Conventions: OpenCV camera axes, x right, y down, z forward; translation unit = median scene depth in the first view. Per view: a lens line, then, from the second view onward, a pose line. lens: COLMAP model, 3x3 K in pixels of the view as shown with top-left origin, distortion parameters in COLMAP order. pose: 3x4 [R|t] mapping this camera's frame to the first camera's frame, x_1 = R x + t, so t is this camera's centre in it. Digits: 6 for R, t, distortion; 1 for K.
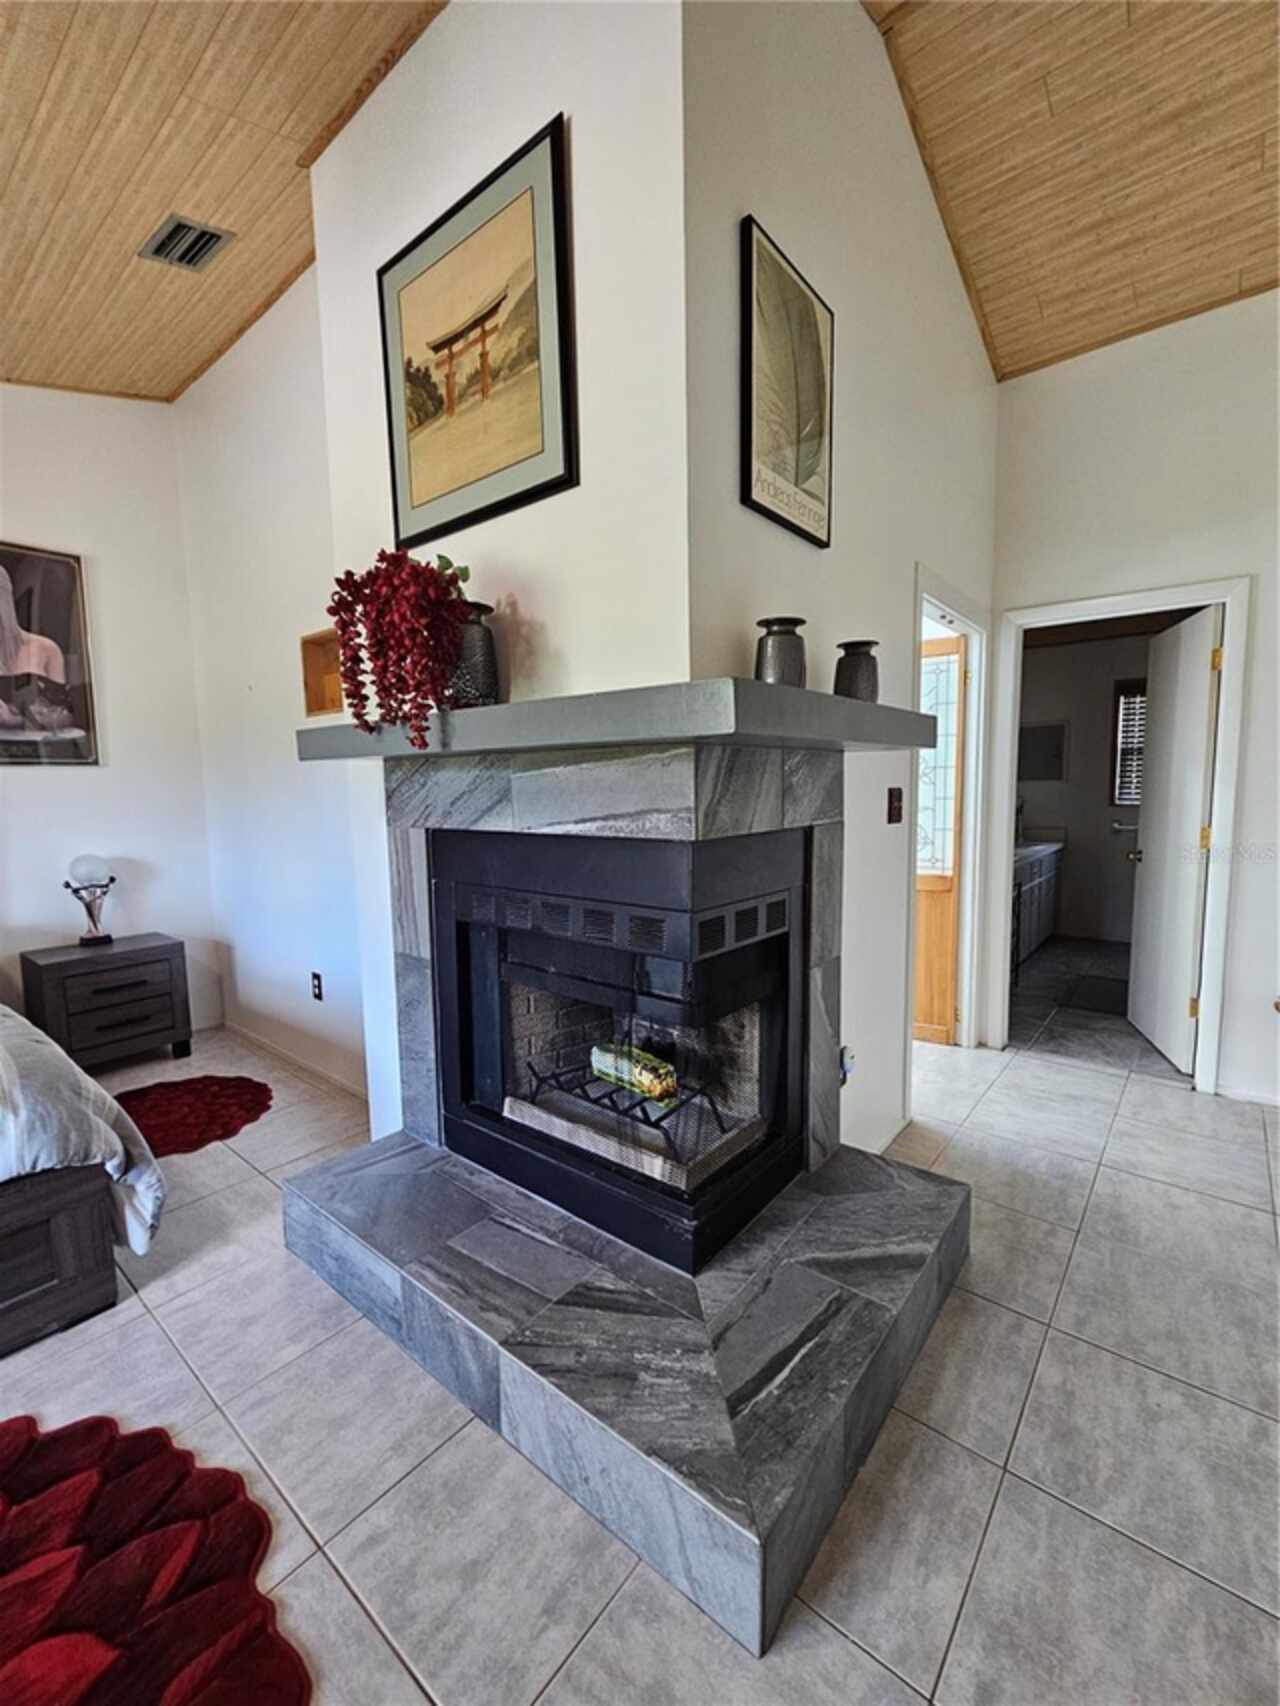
lens RADIAL K [[698.3, 0, 645.6], [0, 698.3, 856.3], [0, 0, 1]] dist [0.000486, -0.000257]
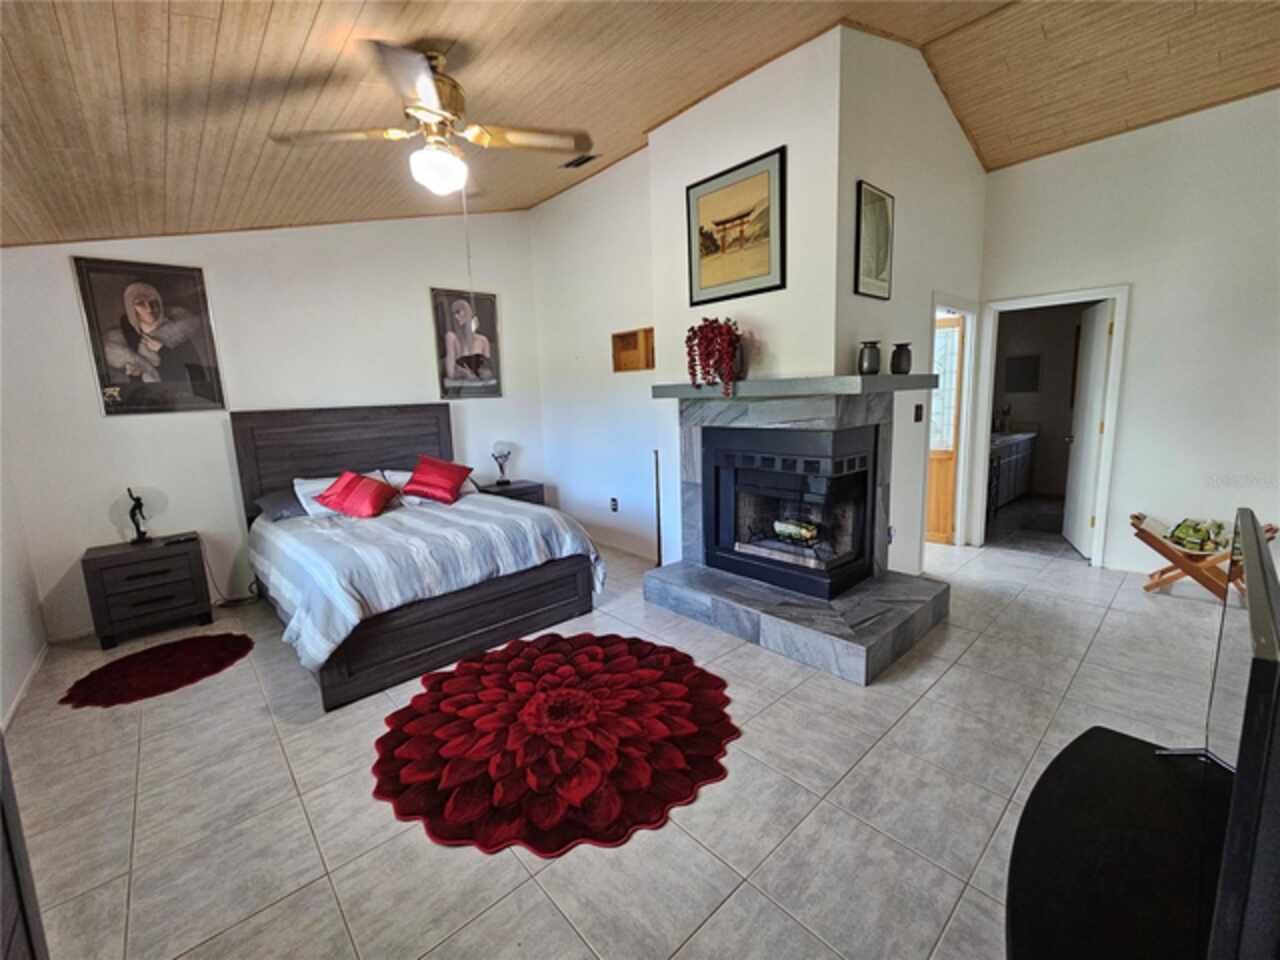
lens RADIAL K [[523.9, 0, 636.6], [0, 523.9, 473.0], [0, 0, 1]] dist [0.000486, -0.000257]
pose [[0.988050, 0.005198, -0.154044, -0.287694], [0.002317, 0.998817, 0.048562, 0.033180], [0.154114, -0.048338, 0.986870, -0.842805]]
